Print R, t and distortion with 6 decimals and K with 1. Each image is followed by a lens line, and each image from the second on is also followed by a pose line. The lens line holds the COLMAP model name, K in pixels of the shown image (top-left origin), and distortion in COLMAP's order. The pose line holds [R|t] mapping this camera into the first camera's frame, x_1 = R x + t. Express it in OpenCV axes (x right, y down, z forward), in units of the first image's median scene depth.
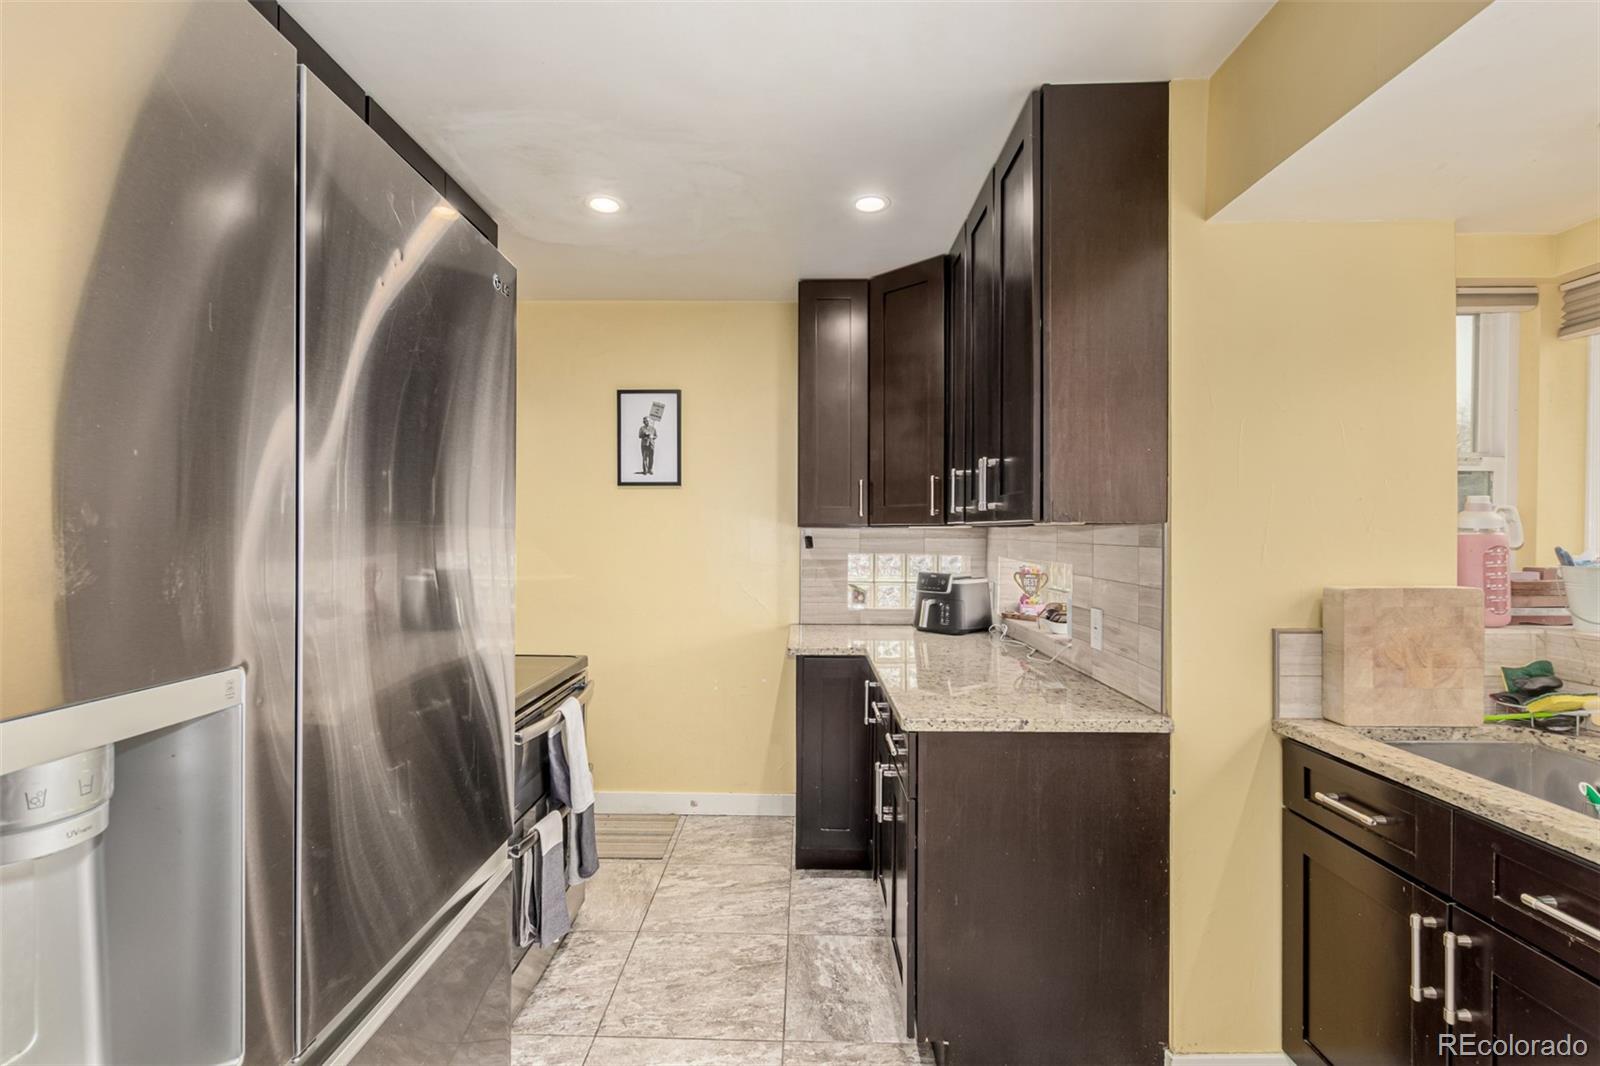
lens RADIAL K [[735.4, 0, 798.9], [0, 735.4, 532.9], [0, 0, 1]] dist [-0.001678, -0.000094]
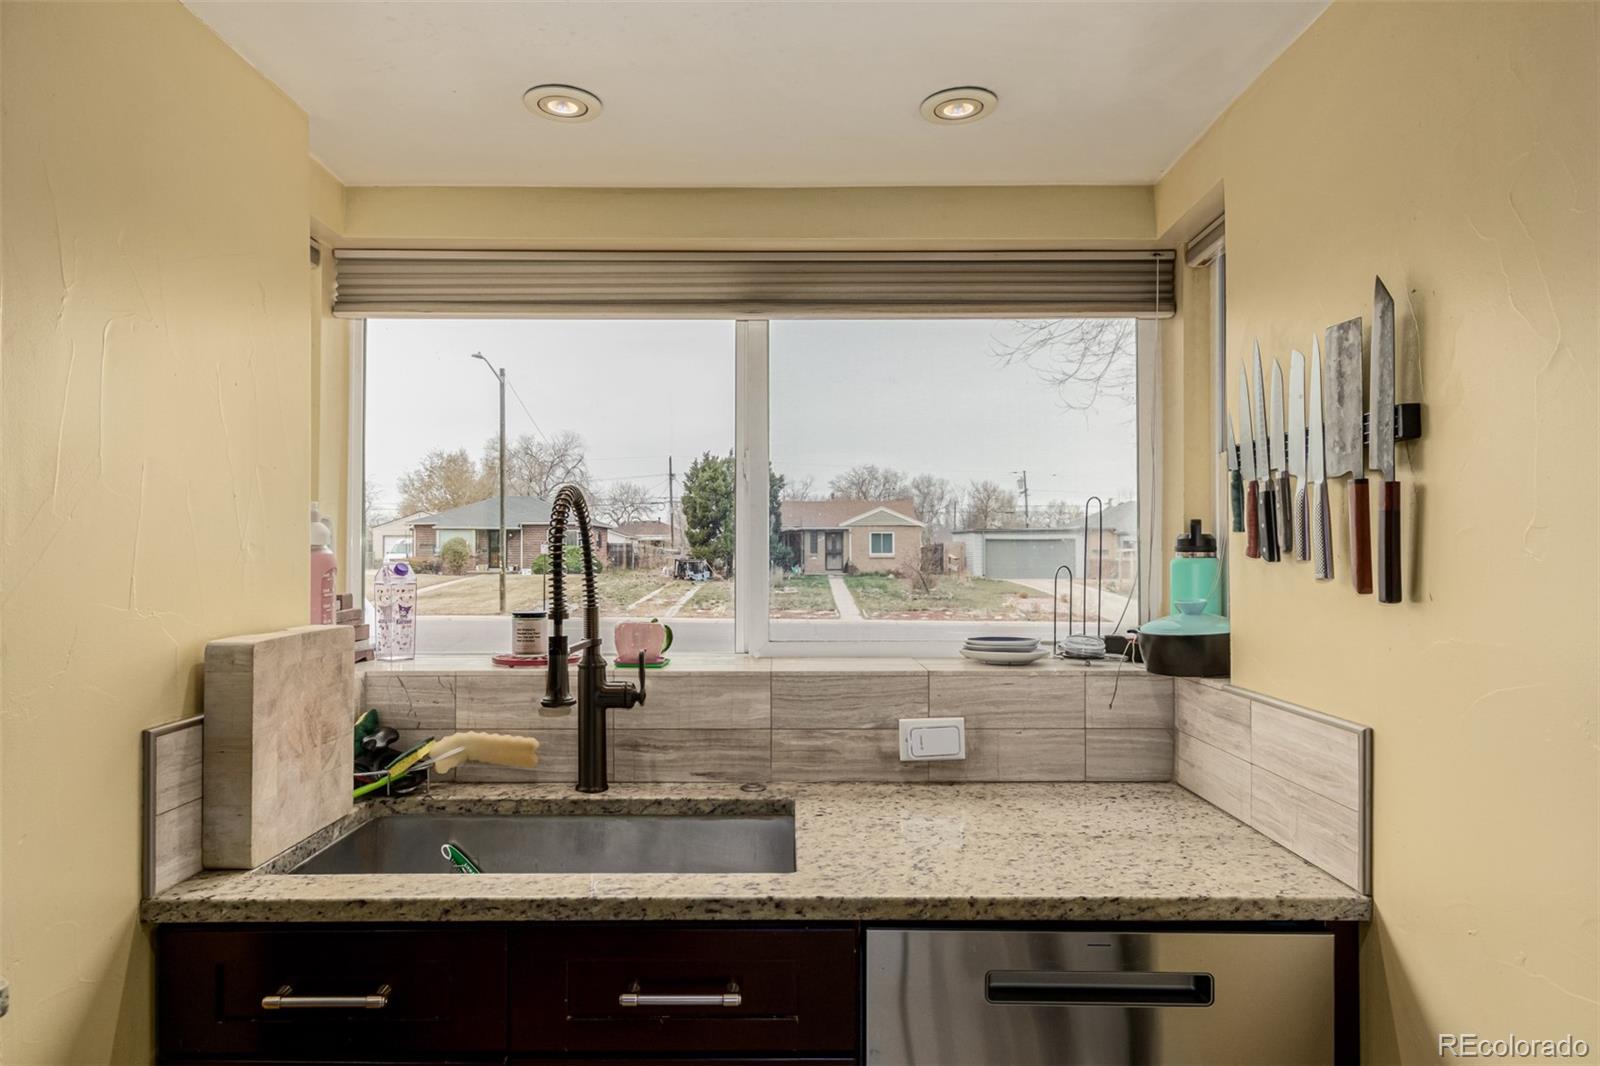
lens RADIAL K [[996.7, 0, 798.2], [0, 996.7, 536.8], [0, 0, 1]] dist [0.006510, -0.000679]
pose [[0.000407, 0.014151, 0.999900, -0.083238], [0.001071, 0.999899, -0.014151, 0.000910], [-0.999999, 0.001077, 0.000392, 0.548916]]
